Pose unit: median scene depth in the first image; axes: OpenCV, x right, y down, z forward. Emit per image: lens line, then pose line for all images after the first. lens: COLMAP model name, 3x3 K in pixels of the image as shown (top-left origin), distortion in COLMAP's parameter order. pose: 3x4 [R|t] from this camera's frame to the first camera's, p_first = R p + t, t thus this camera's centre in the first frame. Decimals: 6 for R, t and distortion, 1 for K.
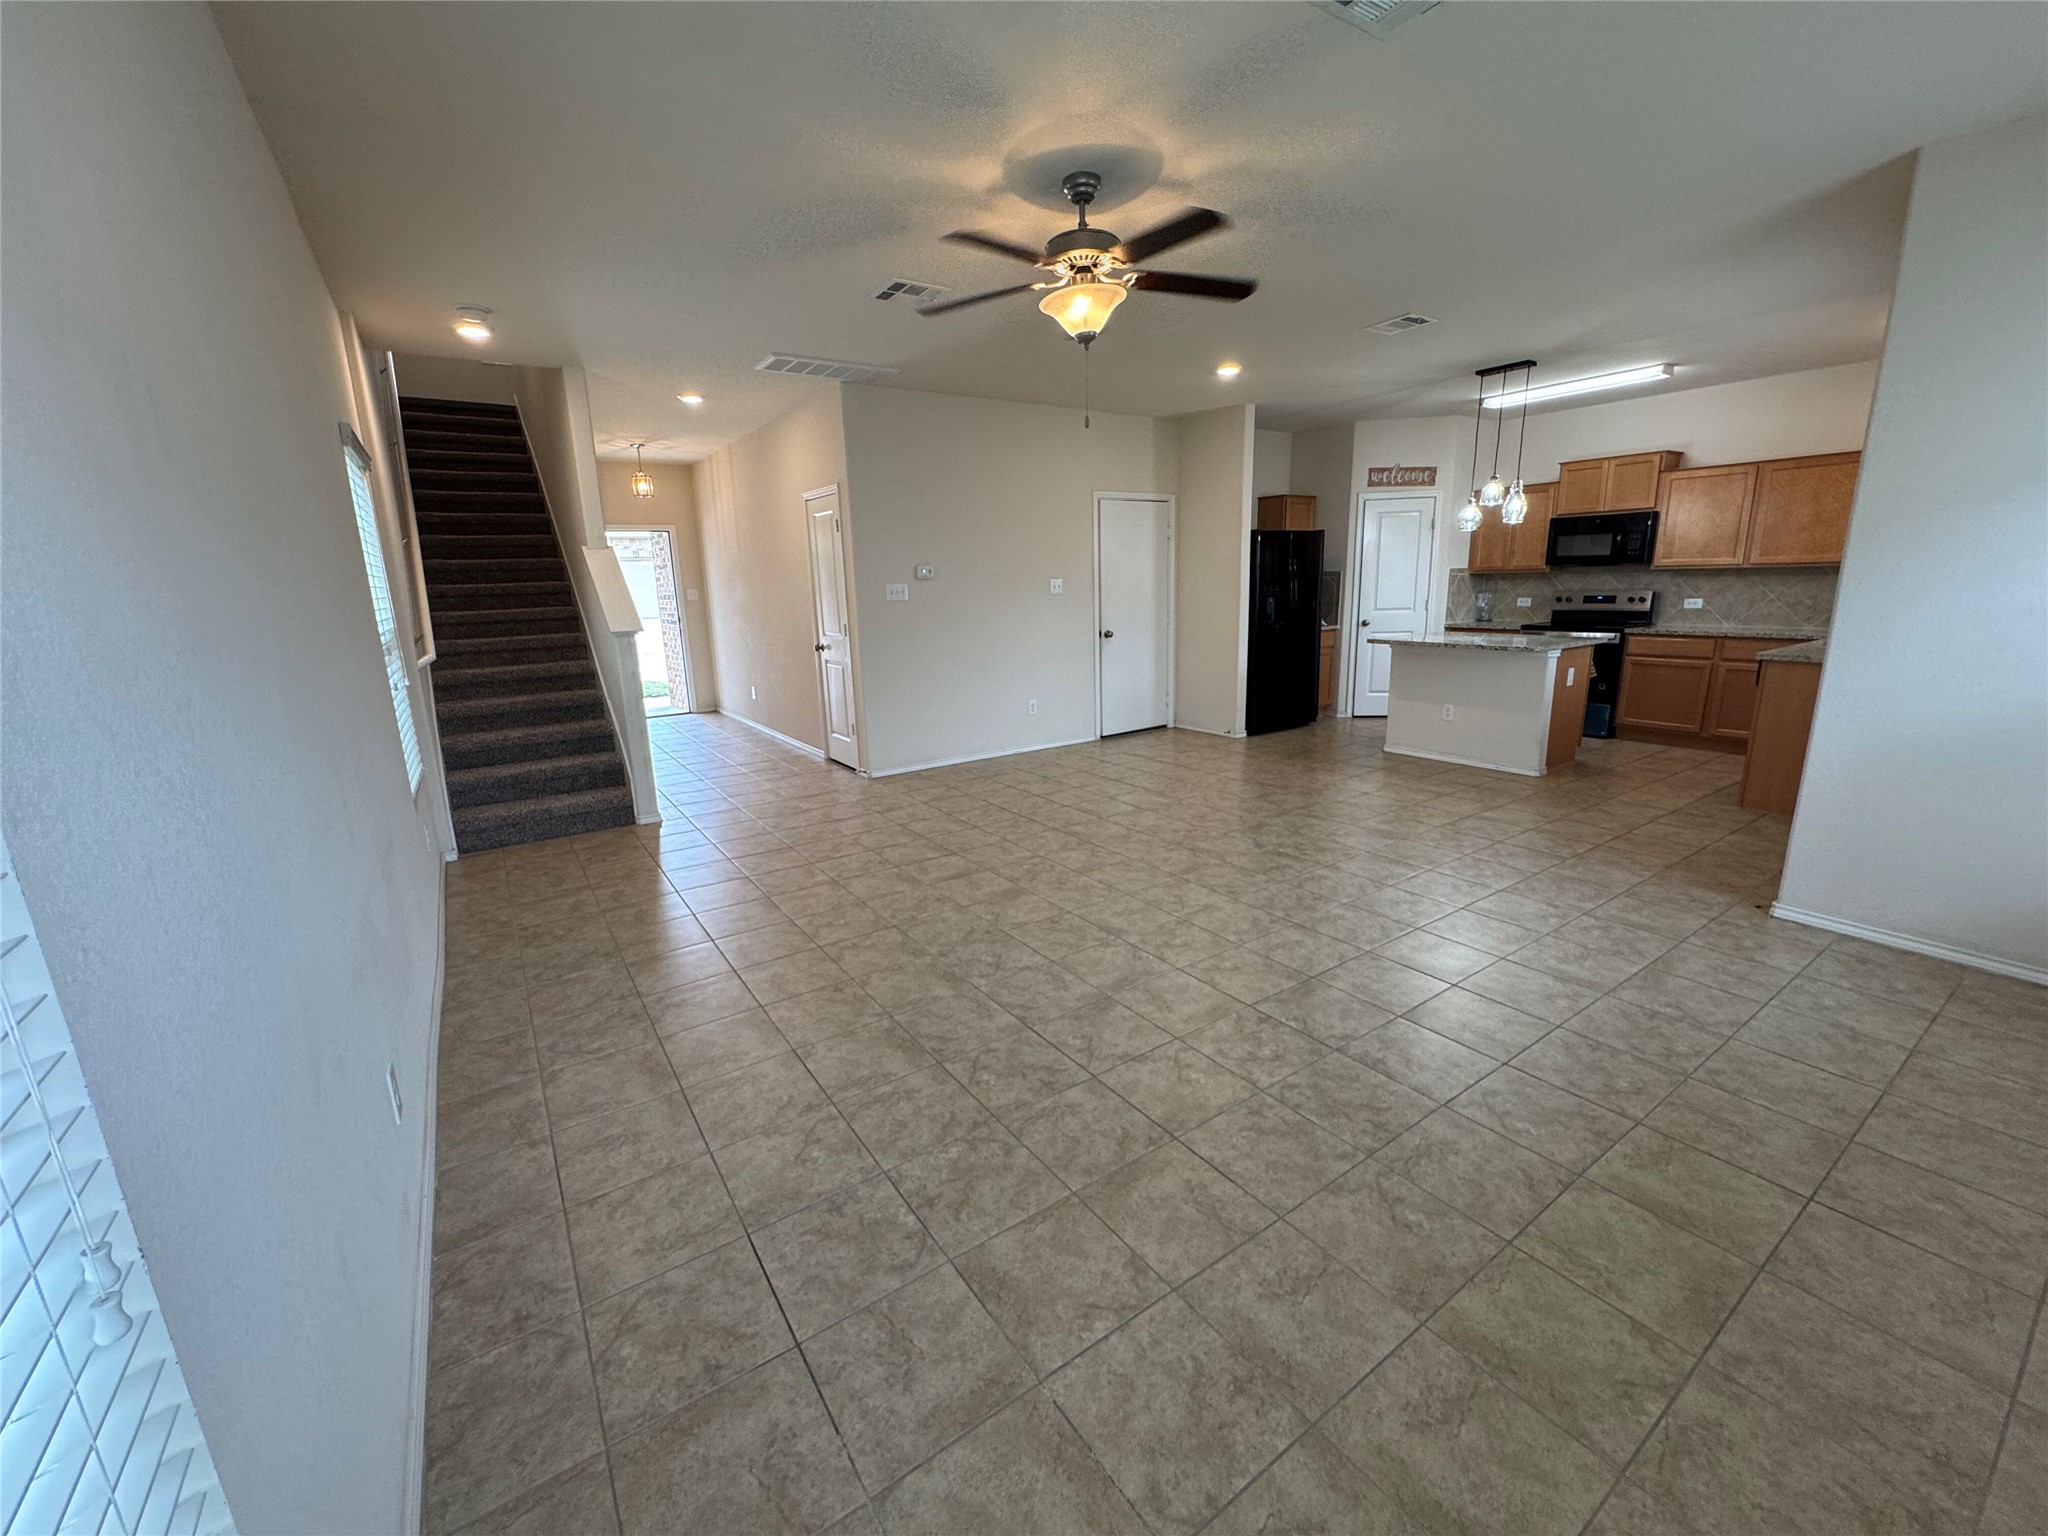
lens RADIAL K [[817.2, 0, 1024.0], [0, 817.2, 767.8], [0, 0, 1]] dist [-0.005093, 0.001127]
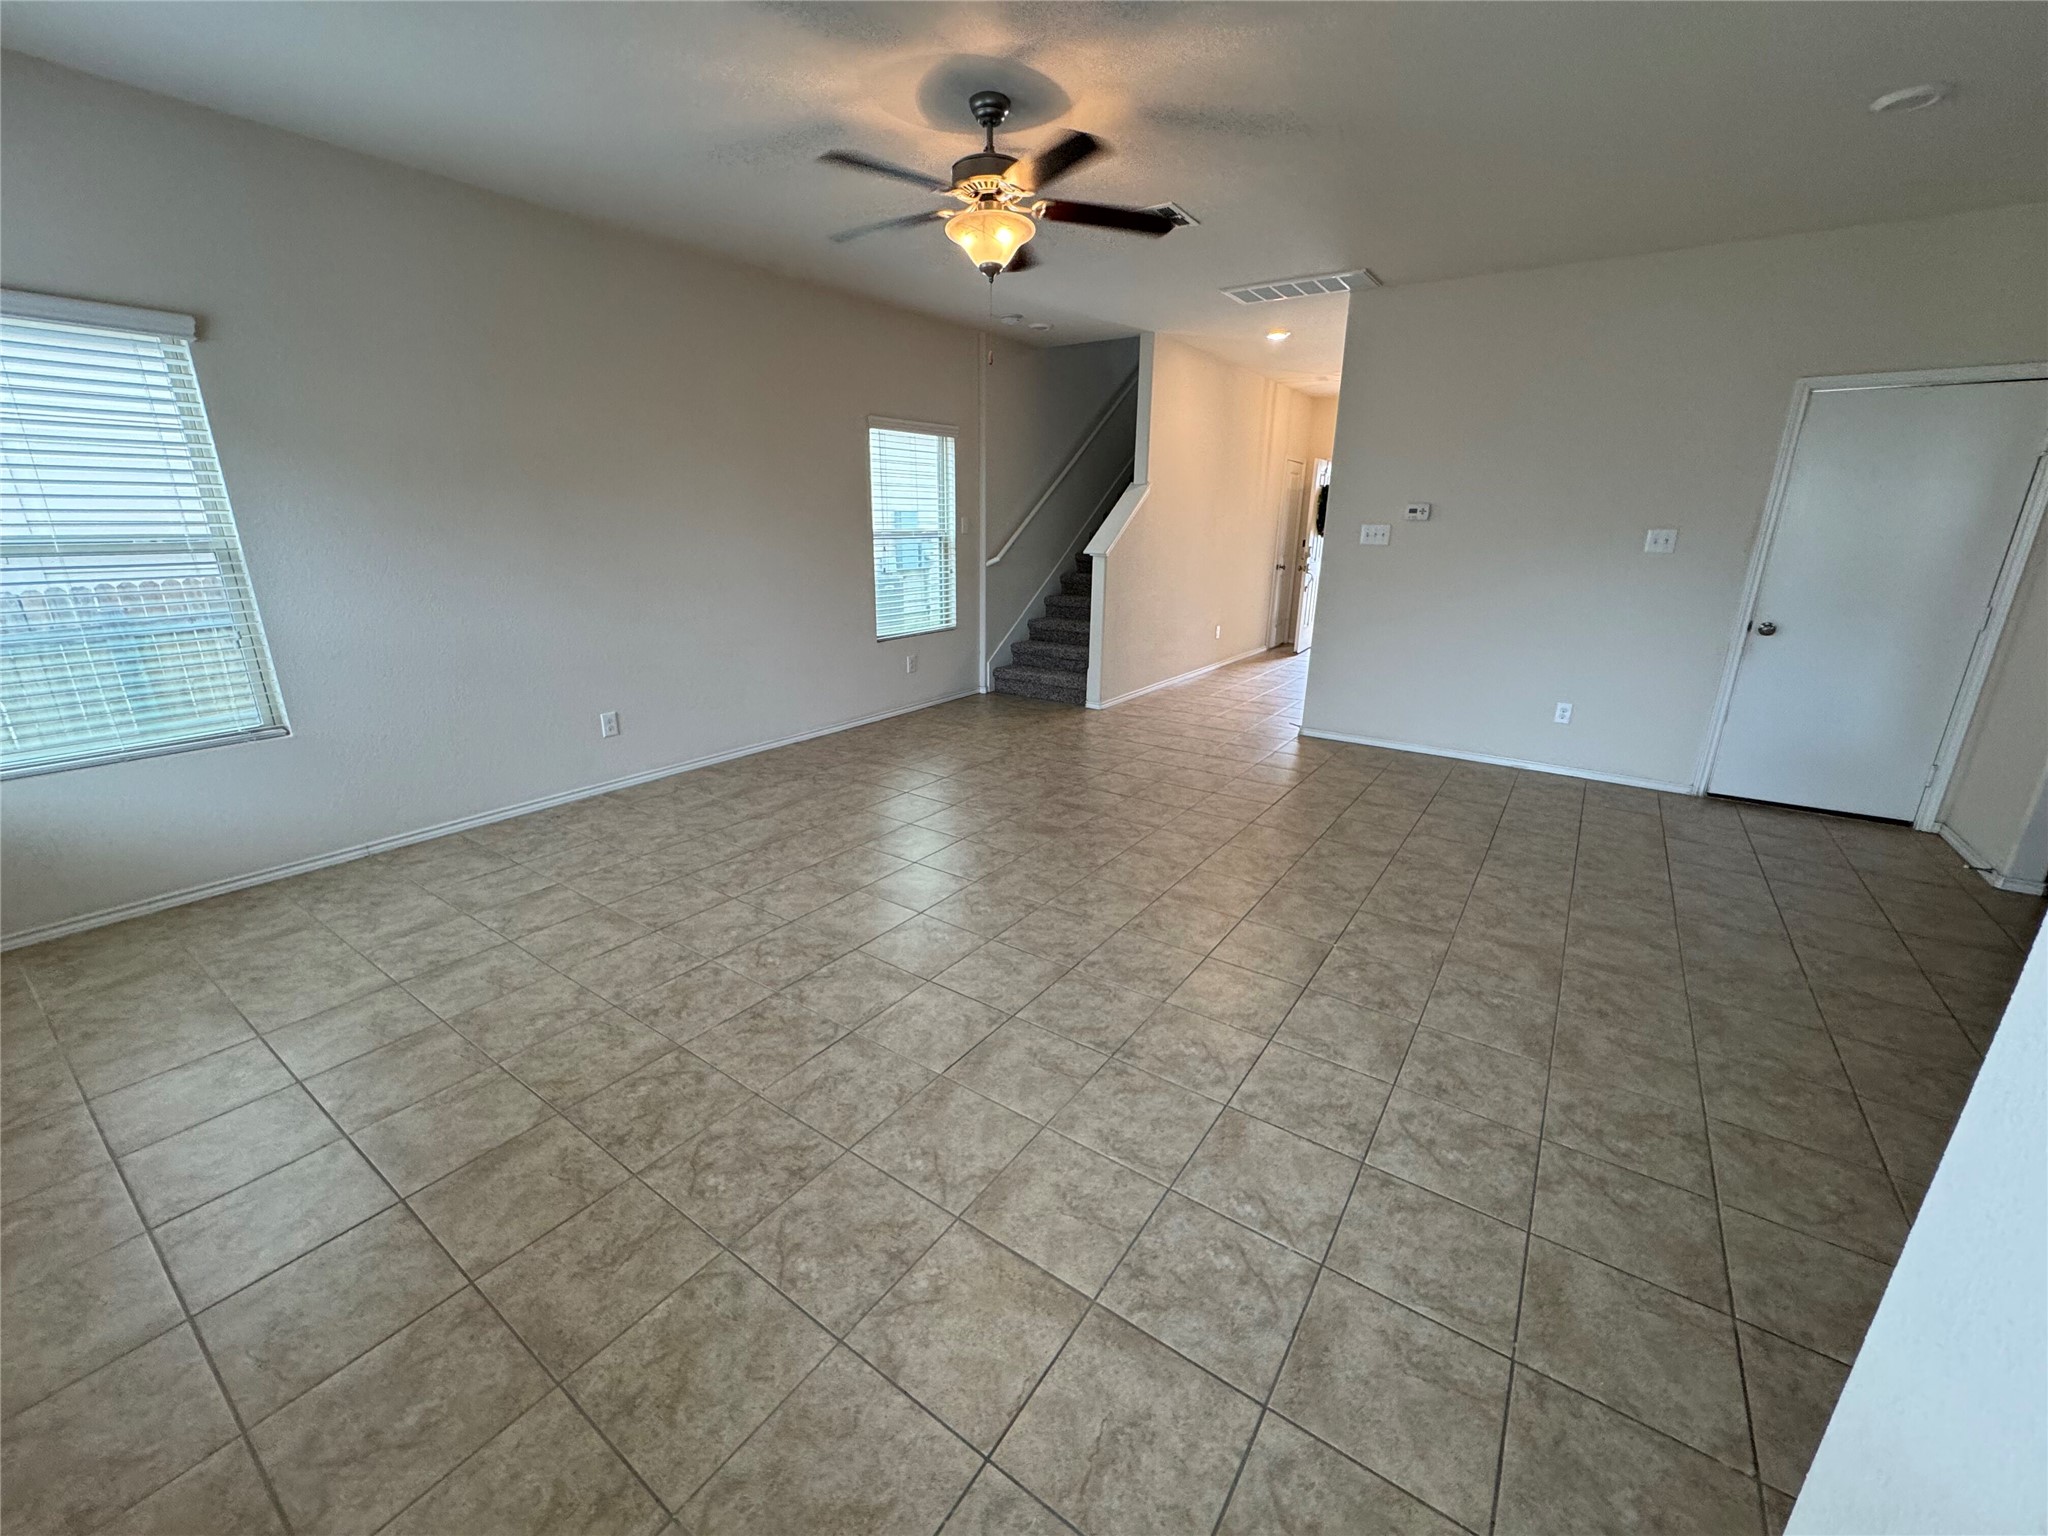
lens RADIAL K [[817.2, 0, 1022.3], [0, 817.2, 764.0], [0, 0, 1]] dist [-0.005093, 0.001127]
pose [[0.352578, 0.300849, -0.886103, 0.651900], [-0.230923, 0.945599, 0.229165, -0.116174], [0.906842, 0.123824, 0.402870, 0.410786]]
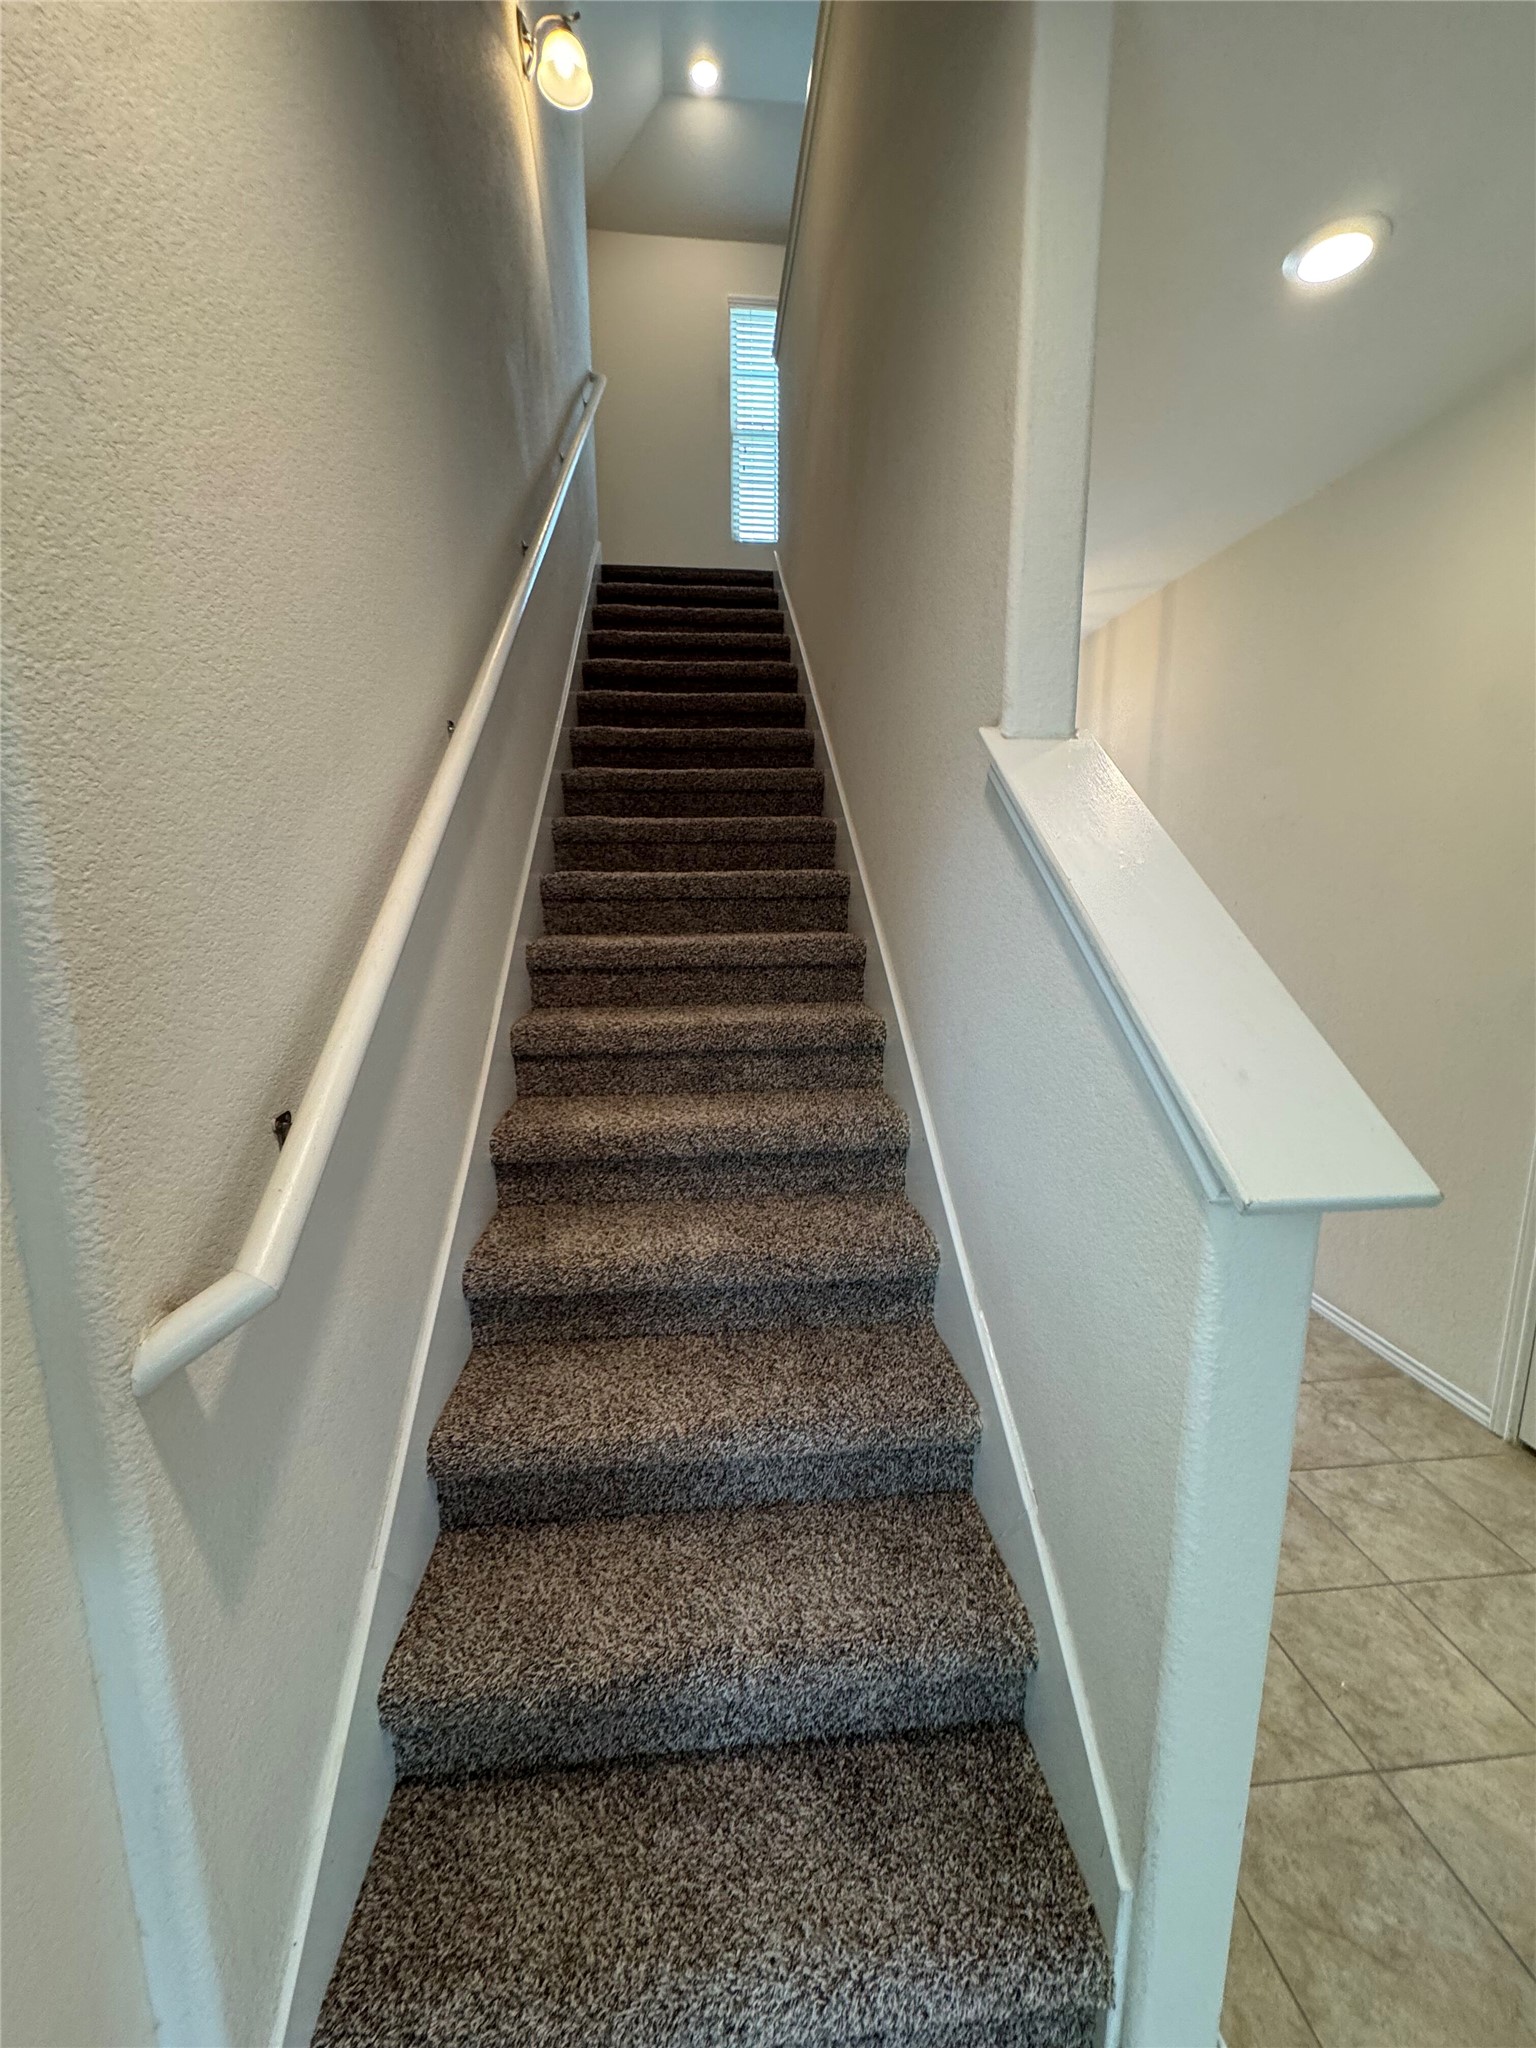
lens RADIAL K [[817.2, 0, 776.8], [0, 817.2, 1023.9], [0, 0, 1]] dist [-0.005093, 0.001127]
pose [[0.869304, 0.103476, -0.483326, -0.017798], [-0.119198, 0.992869, -0.001824, -0.006792], [0.479691, 0.059197, 0.875438, 0.029301]]
